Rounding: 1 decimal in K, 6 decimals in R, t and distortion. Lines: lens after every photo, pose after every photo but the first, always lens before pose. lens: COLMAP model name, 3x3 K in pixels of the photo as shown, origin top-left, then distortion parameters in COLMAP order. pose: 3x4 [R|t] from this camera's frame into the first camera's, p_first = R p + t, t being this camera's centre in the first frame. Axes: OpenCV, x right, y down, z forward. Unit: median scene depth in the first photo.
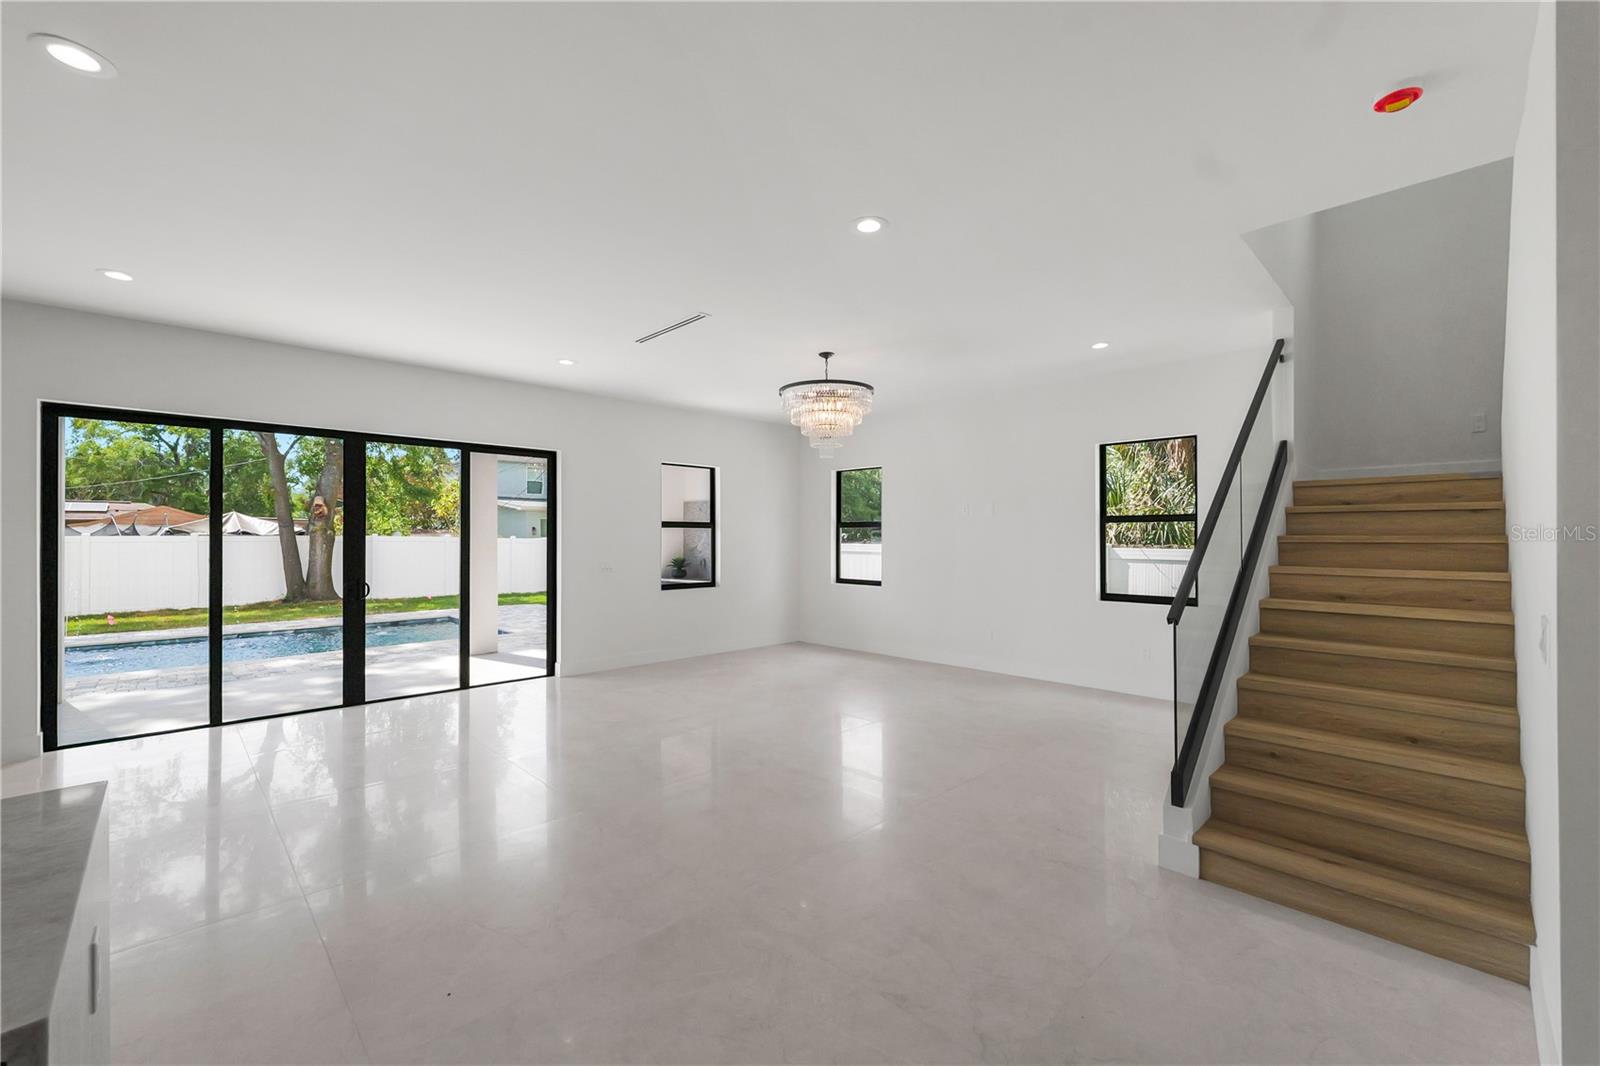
lens RADIAL K [[658.5, 0, 819.6], [0, 658.5, 534.1], [0, 0, 1]] dist [-0.009175, 0.000764]
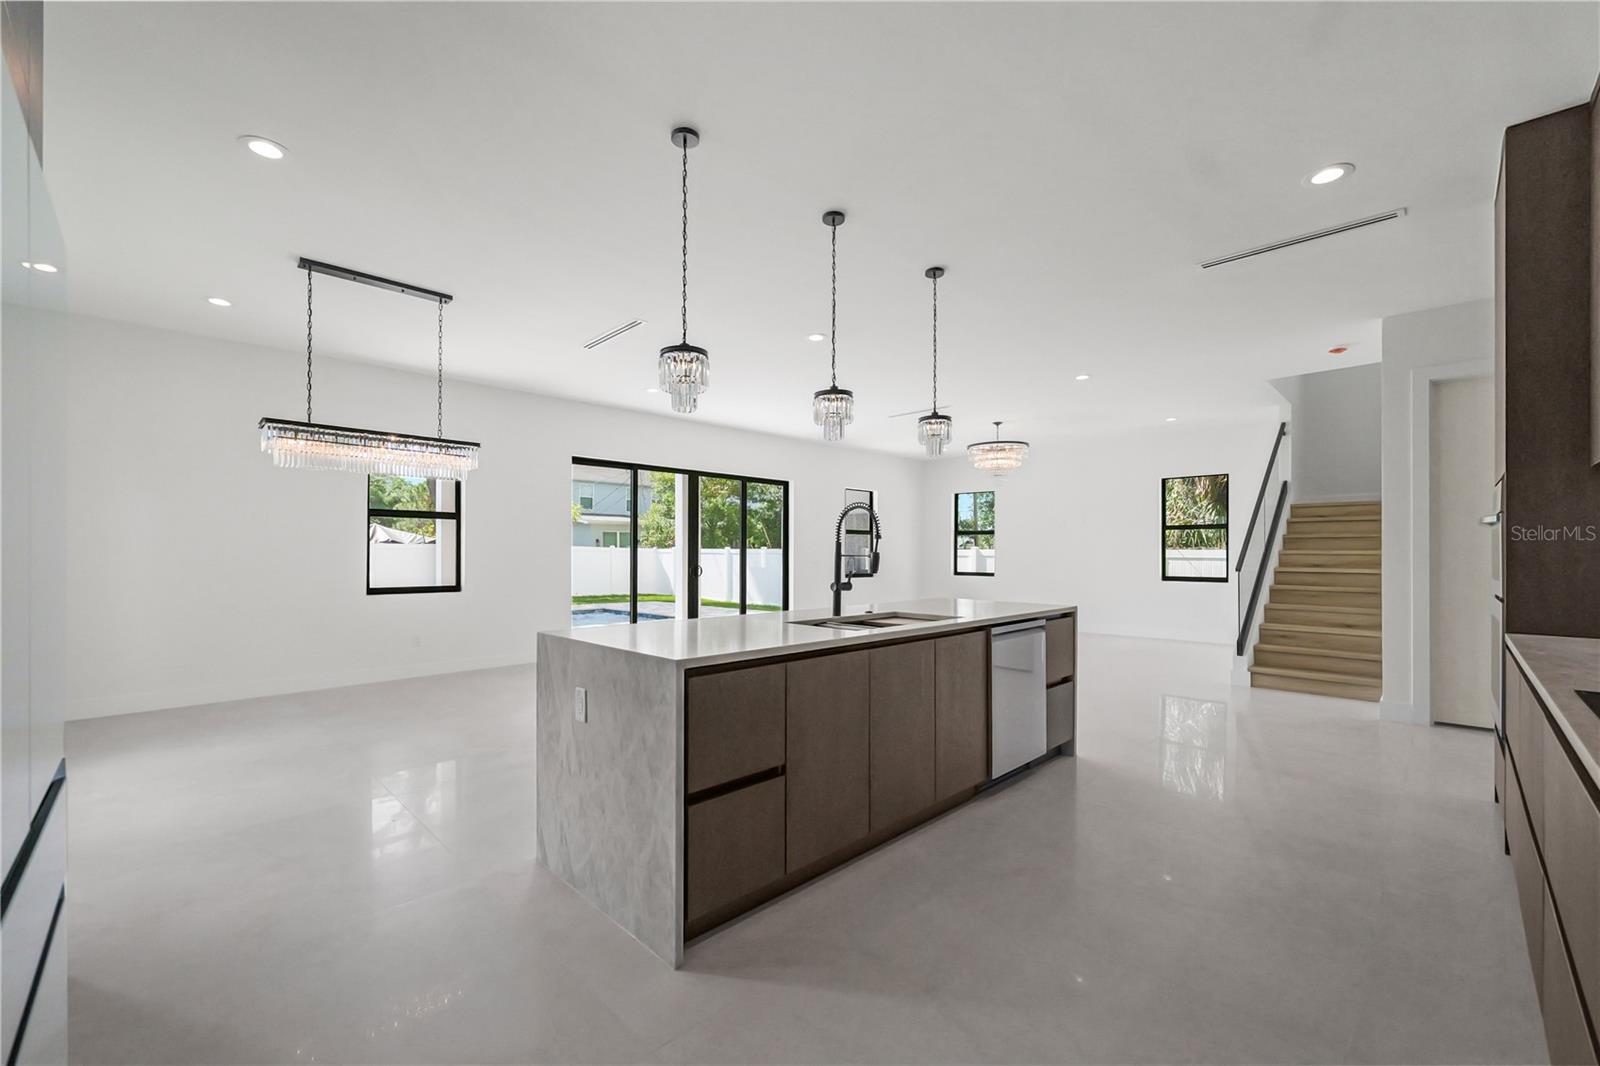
lens RADIAL K [[658.5, 0, 803.7], [0, 658.5, 548.0], [0, 0, 1]] dist [-0.009175, 0.000764]
pose [[0.999987, 0.002194, -0.004583, -0.572289], [-0.002204, 0.999995, -0.002168, 0.043151], [0.004578, 0.002178, 0.999987, -0.758674]]
